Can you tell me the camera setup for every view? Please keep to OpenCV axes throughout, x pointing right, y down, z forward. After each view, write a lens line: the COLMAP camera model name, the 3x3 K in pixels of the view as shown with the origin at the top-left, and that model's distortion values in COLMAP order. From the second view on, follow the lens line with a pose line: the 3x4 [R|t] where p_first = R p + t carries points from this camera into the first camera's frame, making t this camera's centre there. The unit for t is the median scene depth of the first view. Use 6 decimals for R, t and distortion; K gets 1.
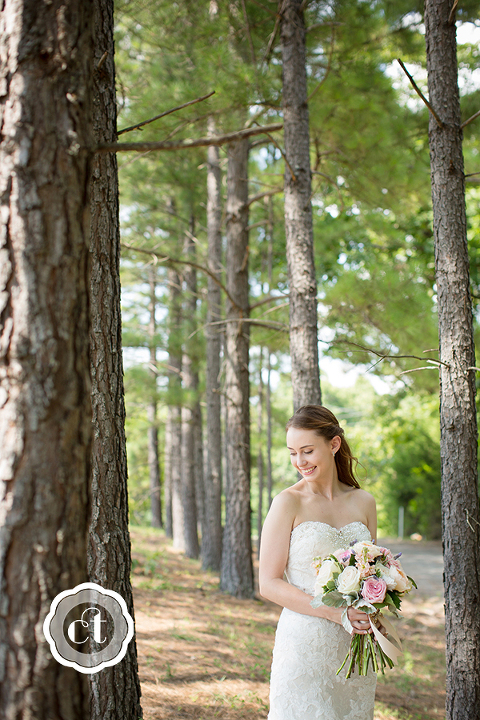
lens RADIAL K [[1039.7, 0, 240.0], [0, 1039.7, 360.0], [0, 0, 1]] dist [-0.183122, 0.370195]
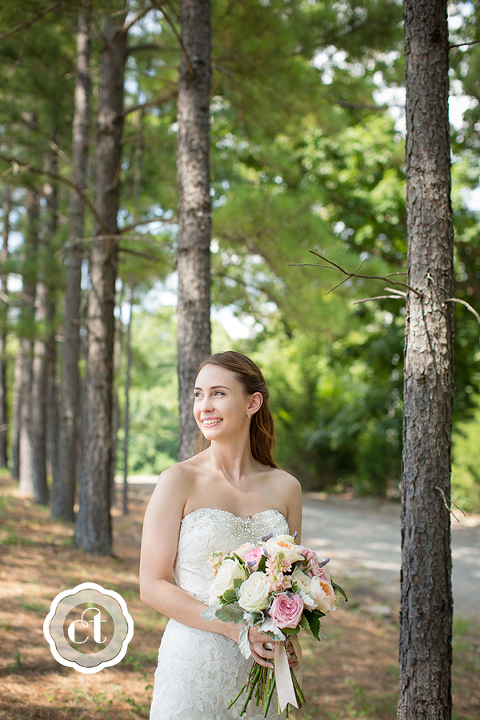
lens RADIAL K [[1039.7, 0, 240.0], [0, 1039.7, 360.0], [0, 0, 1]] dist [-0.183122, 0.370195]
pose [[0.988506, 0.041182, 0.145468, -0.015746], [-0.049432, 0.997340, 0.053559, 0.008554], [-0.142875, -0.060134, 0.987912, 0.126147]]
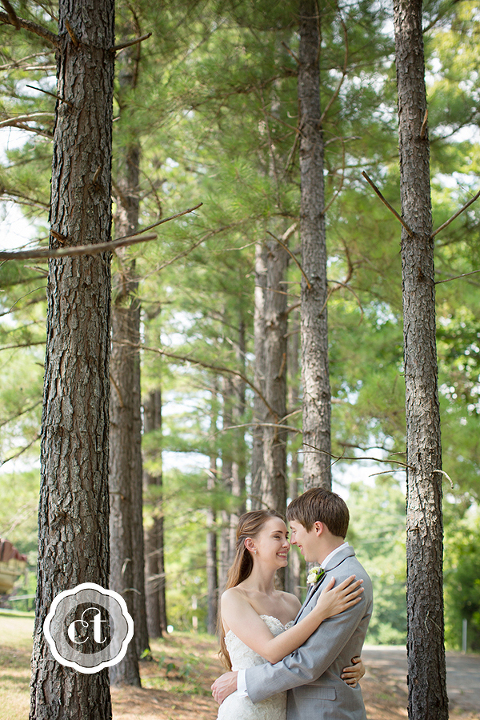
lens RADIAL K [[1039.7, 0, 240.0], [0, 1039.7, 360.0], [0, 0, 1]] dist [-0.183122, 0.370195]
pose [[0.997205, 0.007463, -0.074343, 0.048345], [-0.015133, 0.994551, -0.103145, 0.003190], [0.073169, 0.103981, 0.991884, -0.014309]]
